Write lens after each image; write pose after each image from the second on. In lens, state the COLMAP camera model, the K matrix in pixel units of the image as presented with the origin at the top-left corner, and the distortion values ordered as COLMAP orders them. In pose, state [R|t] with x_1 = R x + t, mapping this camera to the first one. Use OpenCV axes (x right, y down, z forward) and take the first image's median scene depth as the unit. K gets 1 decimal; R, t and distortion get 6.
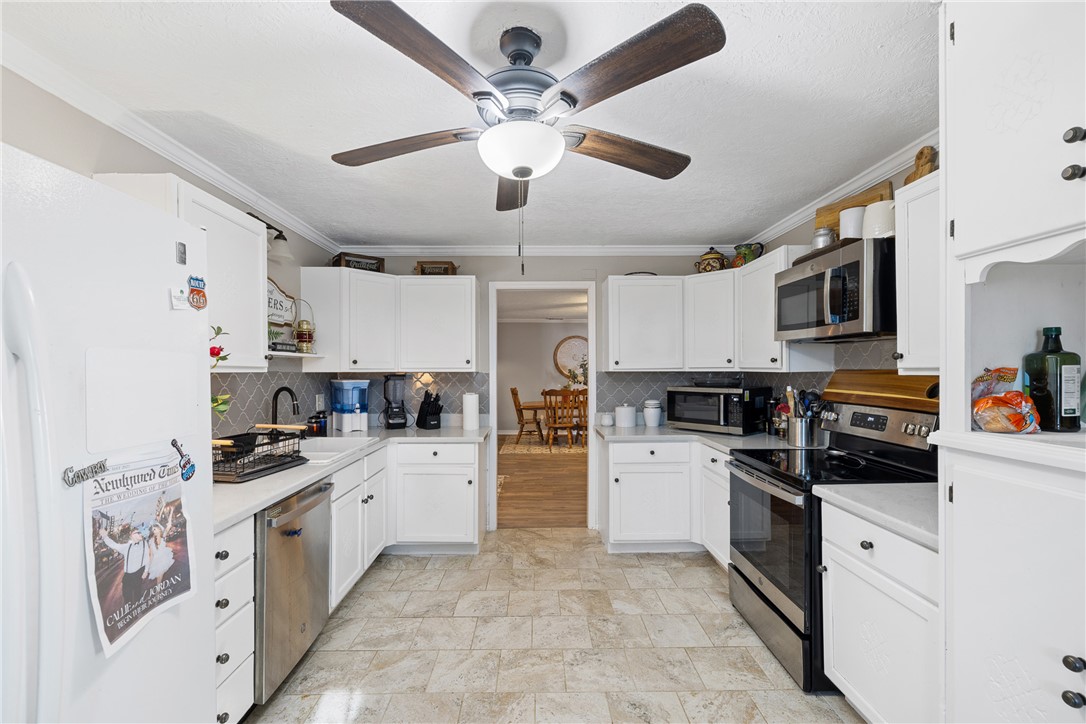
lens RADIAL K [[461.6, 0, 541.6], [0, 461.6, 362.7], [0, 0, 1]] dist [-0.000579, 0.000312]
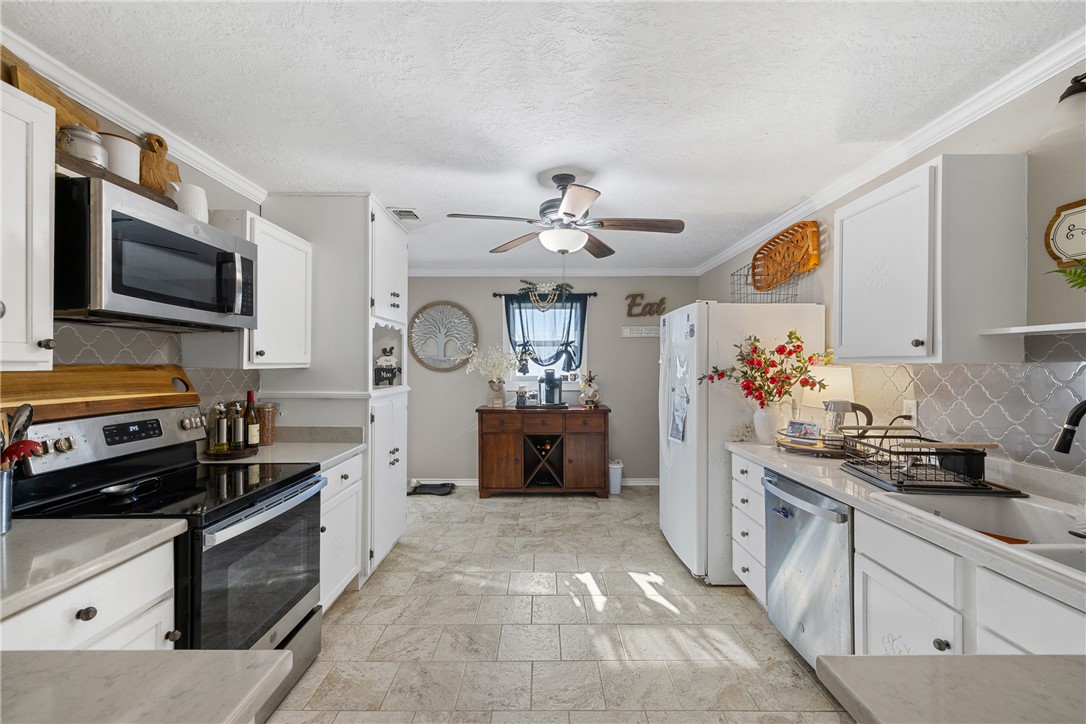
lens RADIAL K [[461.6, 0, 541.6], [0, 461.6, 362.7], [0, 0, 1]] dist [-0.000579, 0.000312]
pose [[-0.999800, 0.005817, 0.019130, 0.006749], [0.005617, 0.999929, -0.010515, 0.023926], [-0.019190, -0.010406, -0.999762, 1.823697]]
